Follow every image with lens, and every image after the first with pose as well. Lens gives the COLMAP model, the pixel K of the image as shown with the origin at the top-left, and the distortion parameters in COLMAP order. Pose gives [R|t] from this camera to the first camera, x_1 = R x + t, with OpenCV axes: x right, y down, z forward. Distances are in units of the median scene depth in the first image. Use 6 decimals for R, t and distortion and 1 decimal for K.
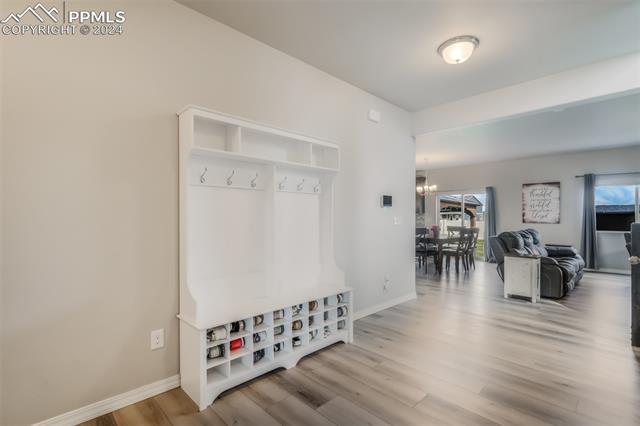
lens RADIAL K [[292.3, 0, 321.2], [0, 292.3, 217.4], [0, 0, 1]] dist [-0.000862, -0.000568]
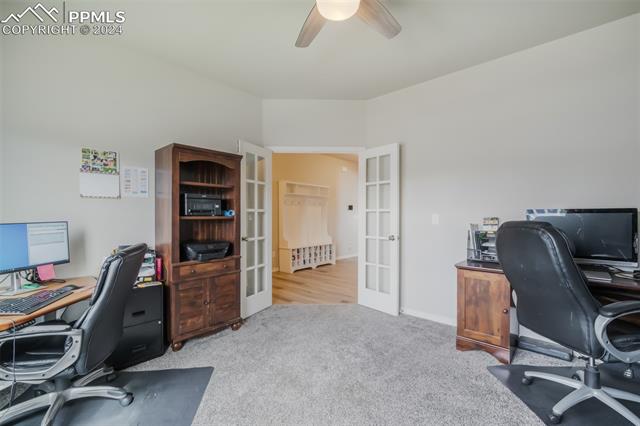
lens RADIAL K [[259.0, 0, 321.9], [0, 259.0, 216.7], [0, 0, 1]] dist [0.000089, -0.000525]
pose [[0.997097, -0.006035, 0.075898, -0.204563], [0.006093, 0.999981, -0.000530, 0.013821], [-0.075894, 0.000990, 0.997115, -1.436387]]
